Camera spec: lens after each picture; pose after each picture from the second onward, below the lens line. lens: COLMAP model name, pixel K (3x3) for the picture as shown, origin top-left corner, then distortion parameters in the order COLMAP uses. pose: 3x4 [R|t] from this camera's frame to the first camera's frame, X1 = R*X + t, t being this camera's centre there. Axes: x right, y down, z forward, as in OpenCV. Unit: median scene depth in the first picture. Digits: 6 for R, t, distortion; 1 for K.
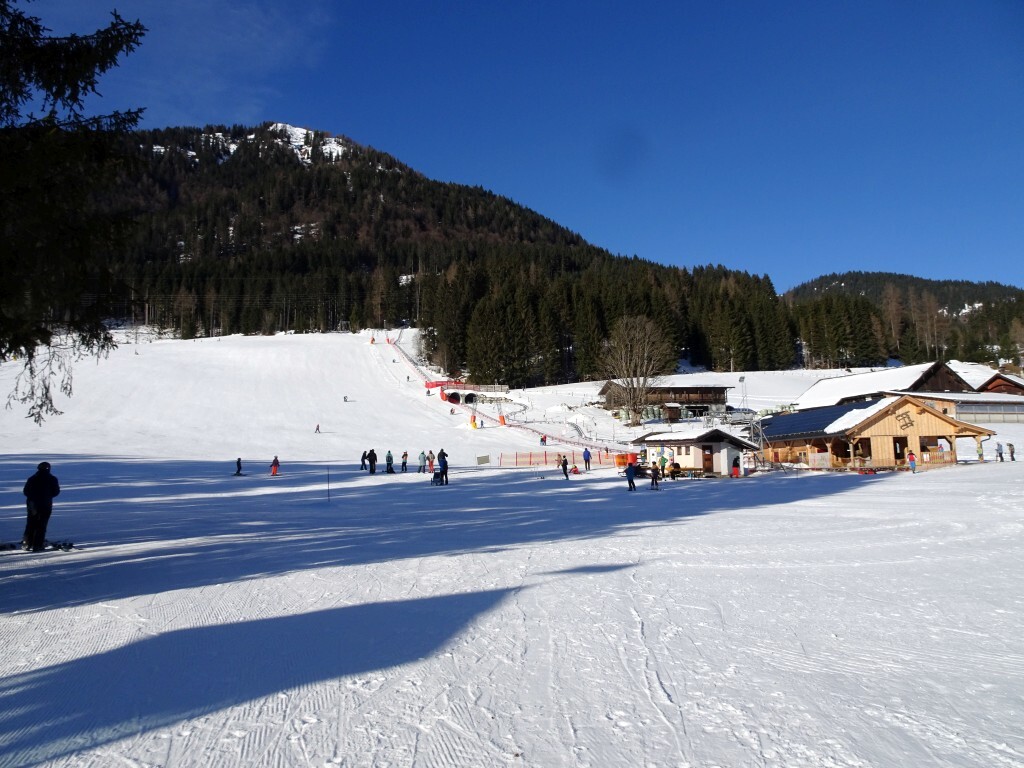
lens RADIAL K [[733.4, 0, 512.0], [0, 733.4, 384.0], [0, 0, 1]] dist [0.015719, -0.007098]
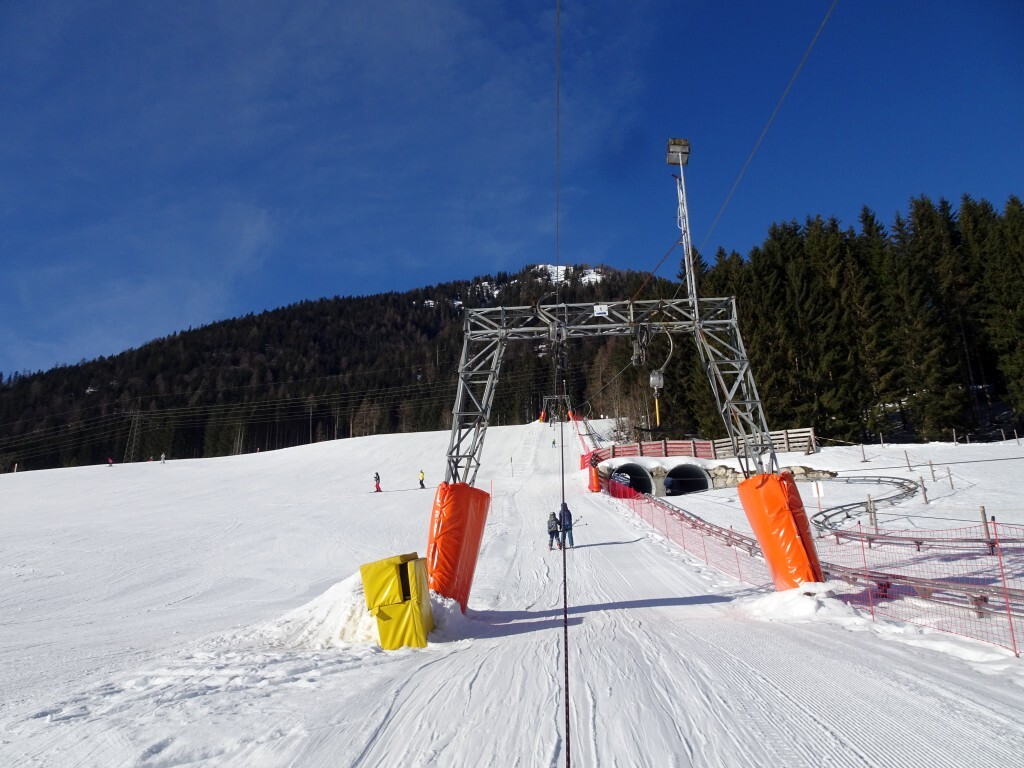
lens RADIAL K [[746.7, 0, 512.0], [0, 746.7, 384.0], [0, 0, 1]] dist [0.013923, 0.008183]
pose [[0.926425, -0.110447, -0.359913, -0.001421], [0.041560, 0.980159, -0.193805, 0.007949], [0.374178, 0.164587, 0.912635, 0.146697]]
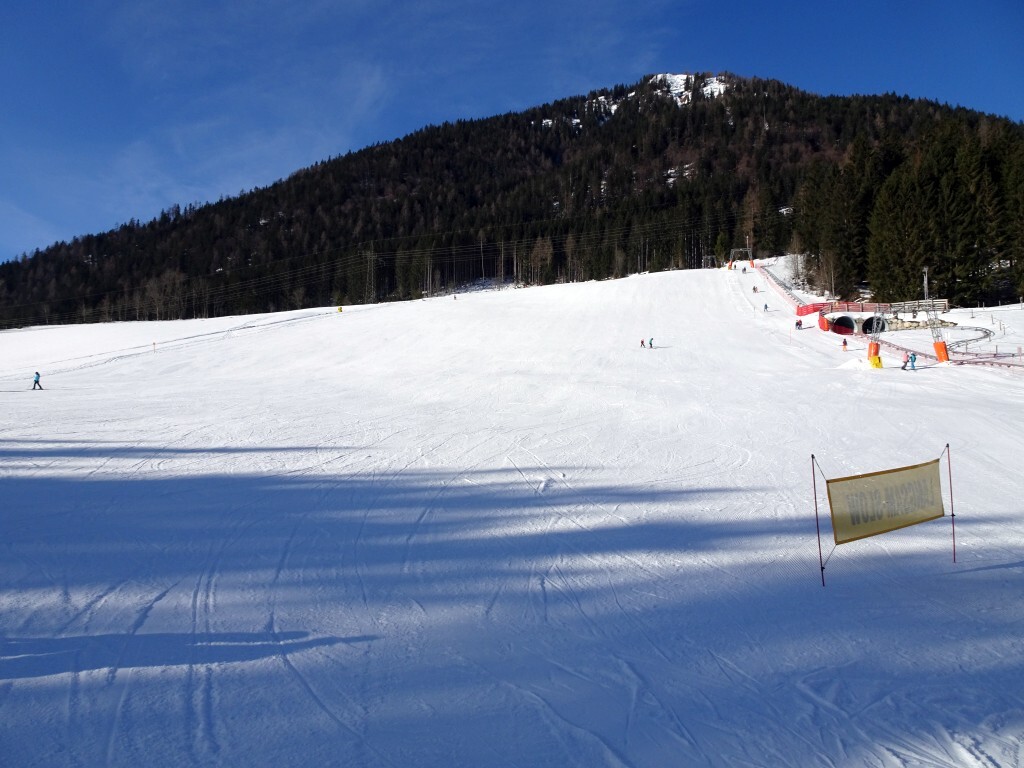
lens RADIAL K [[733.4, 0, 512.0], [0, 733.4, 384.0], [0, 0, 1]] dist [0.015719, -0.007098]
pose [[0.866037, -0.008055, -0.499915, -0.002606], [0.035877, 0.998294, 0.046067, 0.006265], [0.498691, -0.057831, 0.864849, 0.071844]]
